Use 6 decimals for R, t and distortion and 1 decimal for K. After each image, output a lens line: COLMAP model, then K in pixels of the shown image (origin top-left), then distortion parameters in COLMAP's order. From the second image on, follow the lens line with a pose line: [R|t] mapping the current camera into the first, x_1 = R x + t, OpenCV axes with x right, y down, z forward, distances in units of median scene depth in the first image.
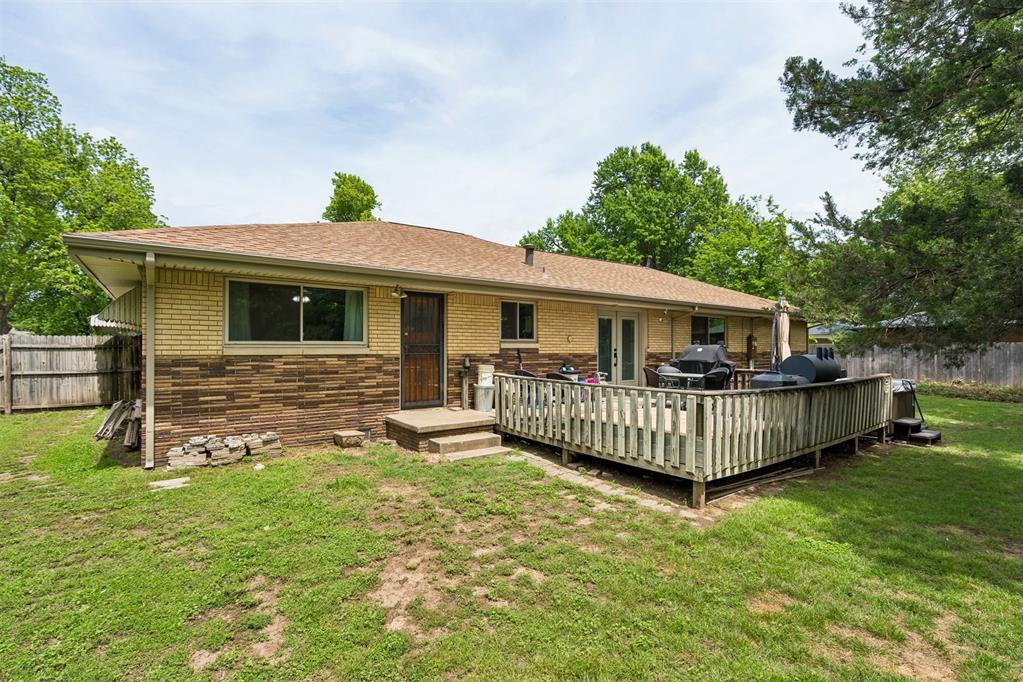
lens RADIAL K [[463.3, 0, 513.0], [0, 463.3, 347.8], [0, 0, 1]] dist [0.000628, 0.000310]
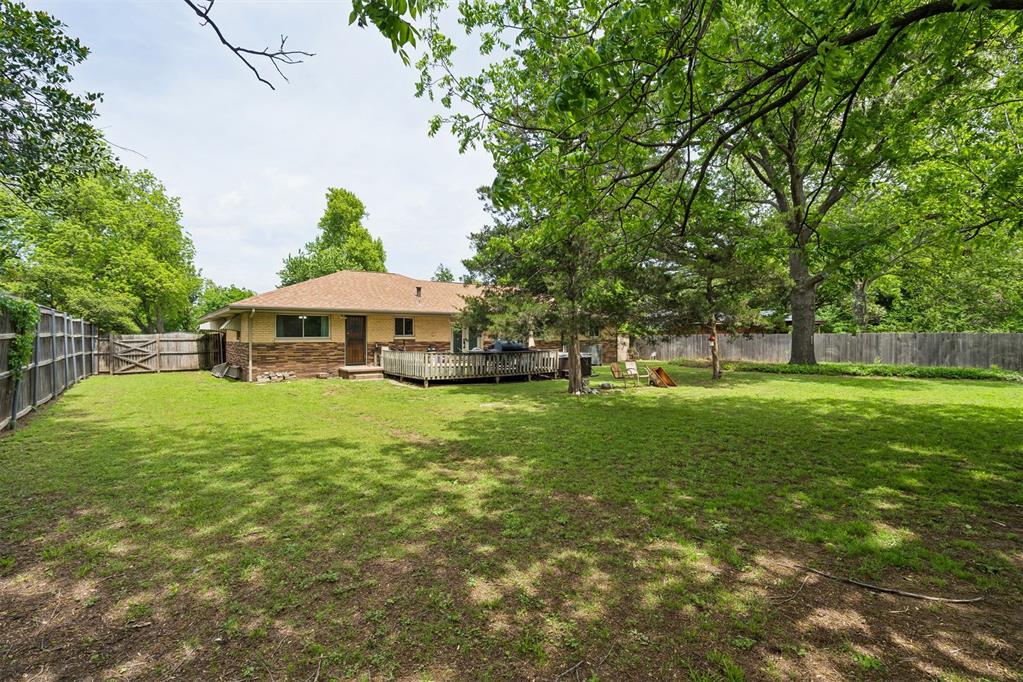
lens RADIAL K [[452.0, 0, 511.5], [0, 452.0, 341.0], [0, 0, 1]] dist [0.000351, 0.000231]
pose [[0.999943, -0.005101, 0.009394, 0.407871], [0.005030, 0.999959, 0.007491, -0.003391], [-0.009432, -0.007443, 0.999928, -0.918587]]
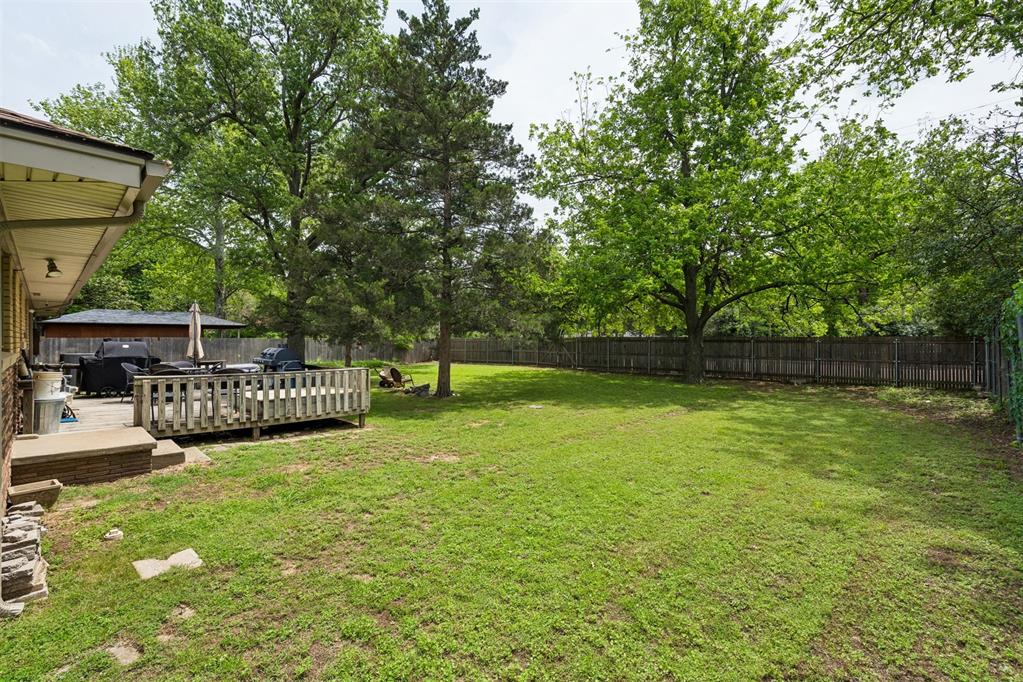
lens RADIAL K [[452.0, 0, 511.5], [0, 452.0, 341.0], [0, 0, 1]] dist [0.000351, 0.000231]
pose [[-0.153625, -0.002510, 0.988126, -0.667036], [-0.003324, 0.999992, 0.002023, -0.012221], [-0.988124, -0.002974, -0.153632, 0.276148]]
